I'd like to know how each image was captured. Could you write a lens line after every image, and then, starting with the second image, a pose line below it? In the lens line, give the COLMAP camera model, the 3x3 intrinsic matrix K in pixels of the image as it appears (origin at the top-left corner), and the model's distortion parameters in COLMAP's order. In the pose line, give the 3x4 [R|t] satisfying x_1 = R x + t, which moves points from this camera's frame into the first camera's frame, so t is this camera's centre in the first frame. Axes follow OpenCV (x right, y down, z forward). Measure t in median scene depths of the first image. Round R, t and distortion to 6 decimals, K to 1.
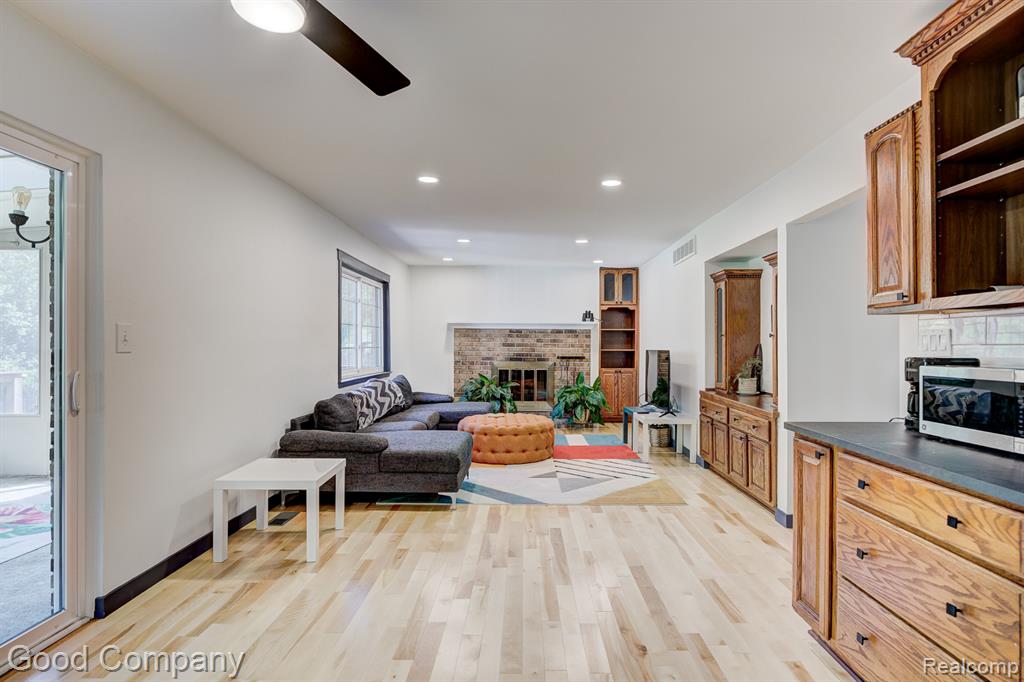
lens RADIAL K [[520.3, 0, 527.4], [0, 520.3, 344.5], [0, 0, 1]] dist [-0.026016, 0.014254]
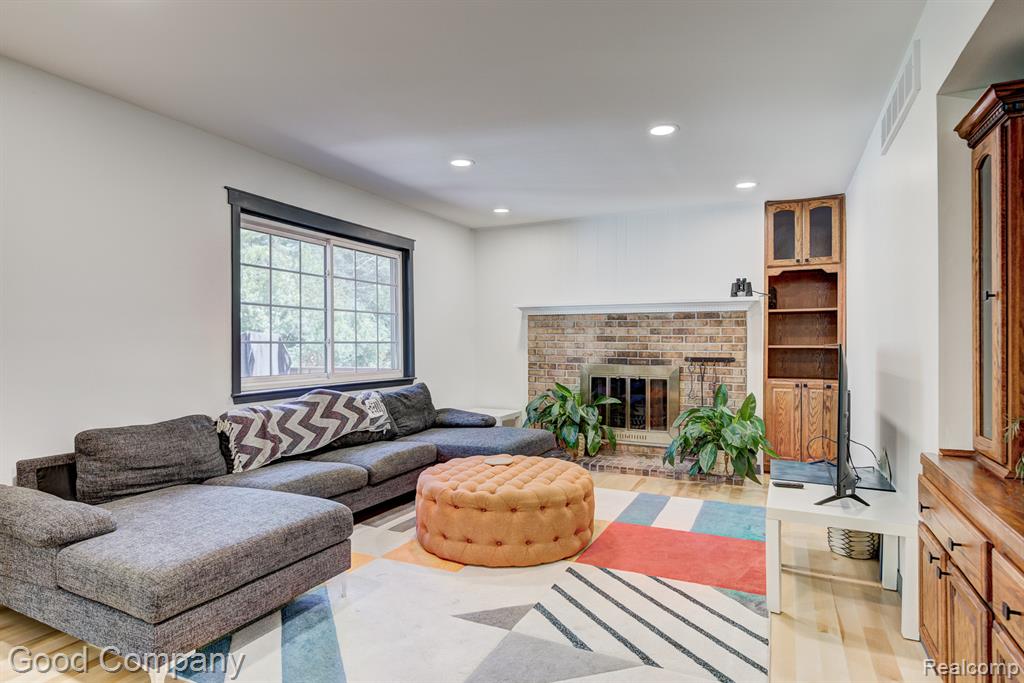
lens RADIAL K [[553.0, 0, 508.5], [0, 553.0, 346.4], [0, 0, 1]] dist [-0.007775, 0.000153]
pose [[0.897533, -0.002393, -0.440941, 0.180243], [0.004346, 0.999985, 0.003417, 0.008491], [0.440926, -0.004983, 0.897530, 0.391427]]
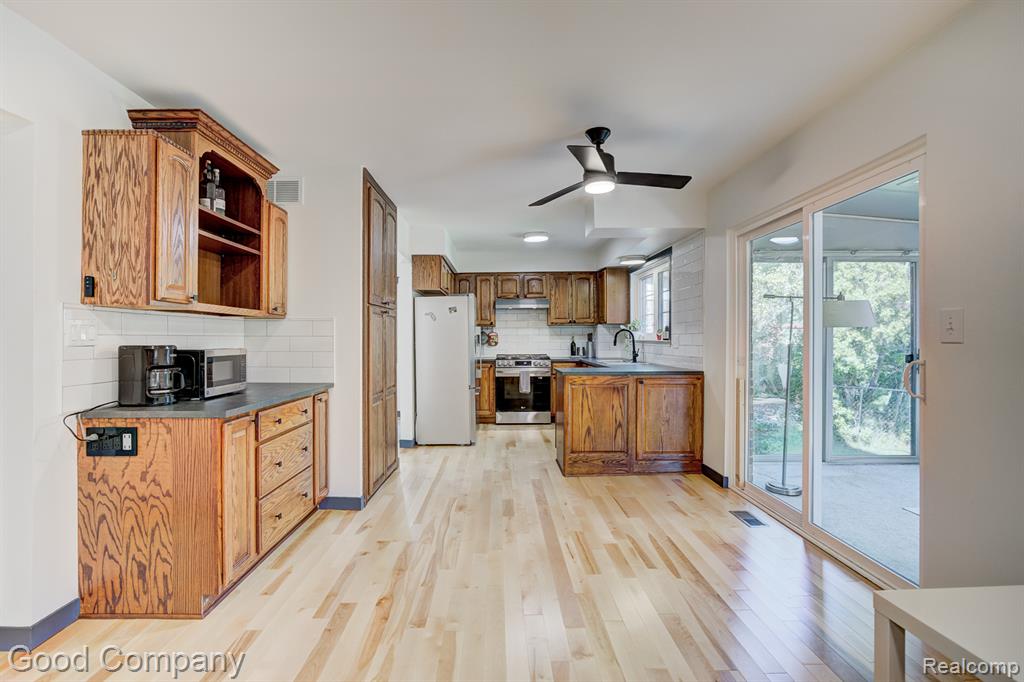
lens RADIAL K [[498.4, 0, 504.9], [0, 498.4, 340.0], [0, 0, 1]] dist [-0.000944, 0.000288]
pose [[-0.999930, 0.000936, -0.011769, -0.011483], [0.000963, 0.999997, -0.002331, 0.004401], [0.011767, -0.002342, -0.999928, 0.627346]]
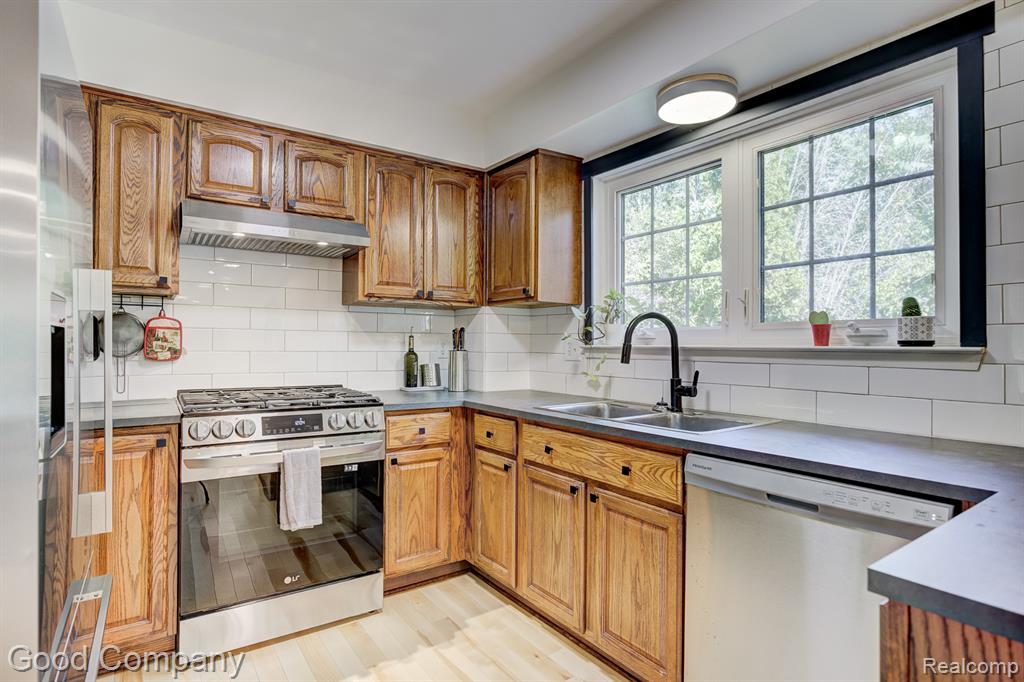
lens RADIAL K [[523.5, 0, 505.6], [0, 523.5, 341.1], [0, 0, 1]] dist [-0.018215, 0.001296]
pose [[-0.822672, -0.016079, -0.568289, 0.010625], [-0.005835, 0.999786, -0.019840, 0.006265], [0.568486, -0.013006, -0.822590, -0.056880]]
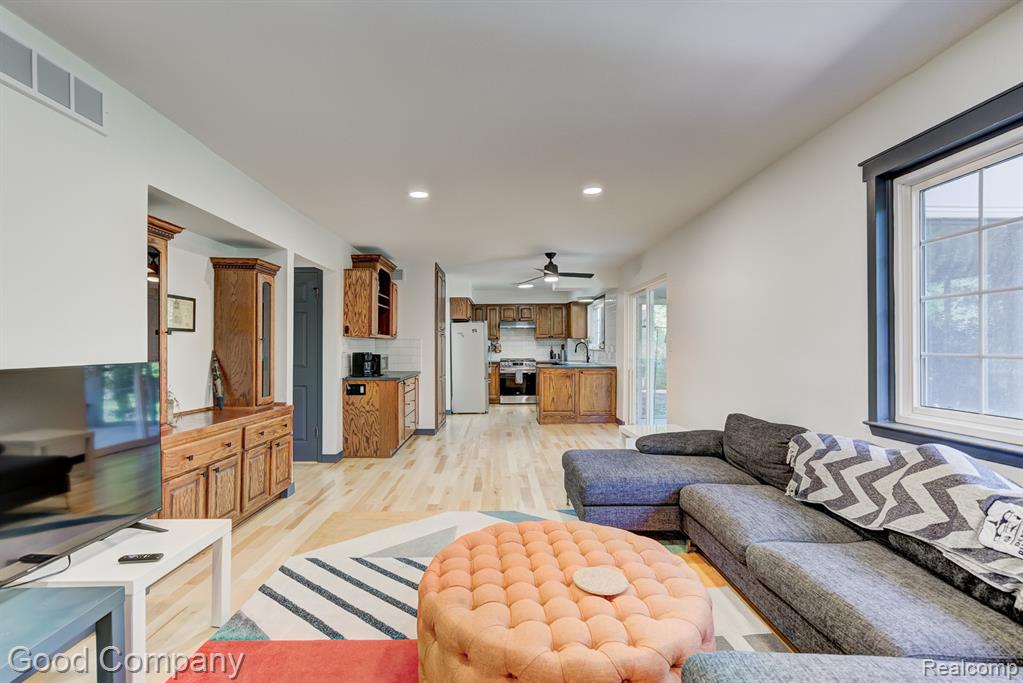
lens RADIAL K [[474.1, 0, 509.5], [0, 474.1, 349.0], [0, 0, 1]] dist [0.000521, 0.000160]
pose [[-0.999733, 0.002265, -0.022976, -0.000486], [0.002254, 0.999997, 0.000508, 0.001606], [0.022977, 0.000456, -0.999736, 1.080642]]
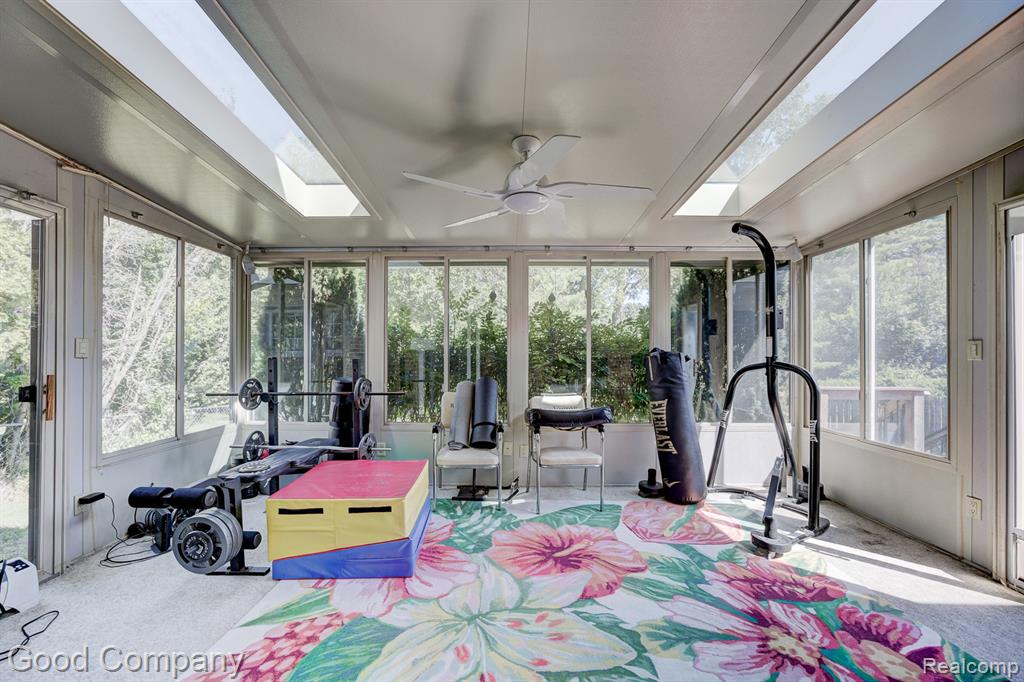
lens RADIAL K [[402.7, 0, 498.7], [0, 402.7, 354.1], [0, 0, 1]] dist [-0.001042, -0.000048]
pose [[-0.023114, -0.006264, -0.999713, -0.290165], [0.002345, 0.999977, -0.006320, 0.001894], [0.999730, -0.002490, -0.023099, 0.299845]]
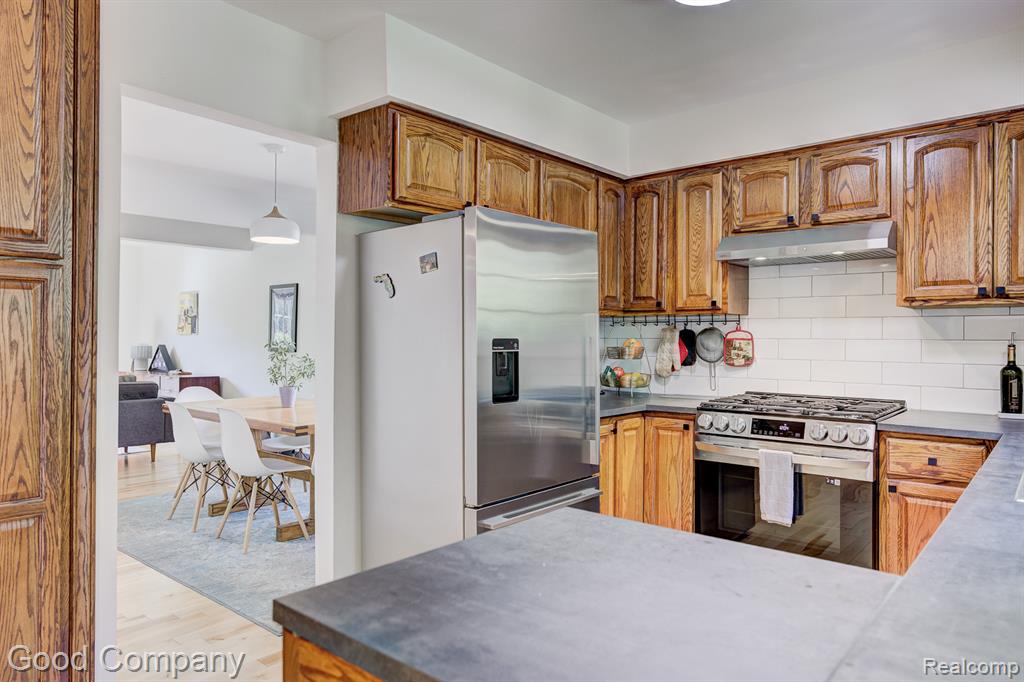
lens RADIAL K [[678.2, 0, 497.4], [0, 678.2, 340.1], [0, 0, 1]] dist [-0.004335, -0.001699]
pose [[-0.757893, -0.011230, 0.652282, -0.205317], [-0.013311, 0.999910, 0.001747, -0.005552], [-0.652243, -0.007359, -0.757974, 0.068322]]
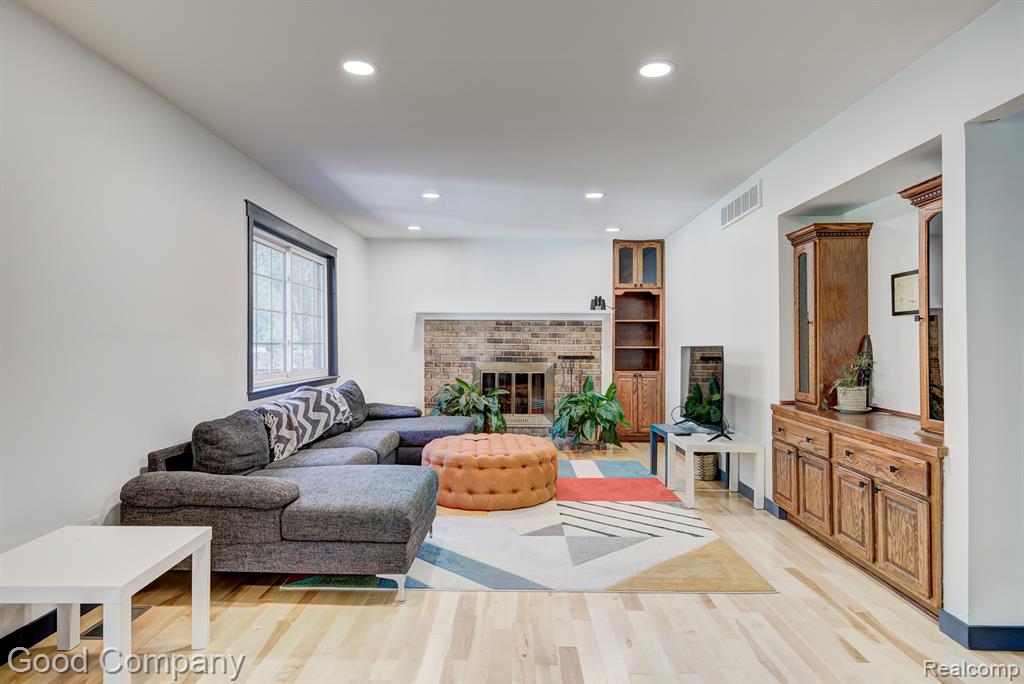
lens RADIAL K [[574.6, 0, 505.8], [0, 574.6, 343.0], [0, 0, 1]] dist [-0.005160, -0.002557]
pose [[0.999720, -0.002507, -0.023510, -0.000012], [0.002465, 0.999995, -0.001805, 0.006431], [0.023515, 0.001747, 0.999722, 0.174088]]
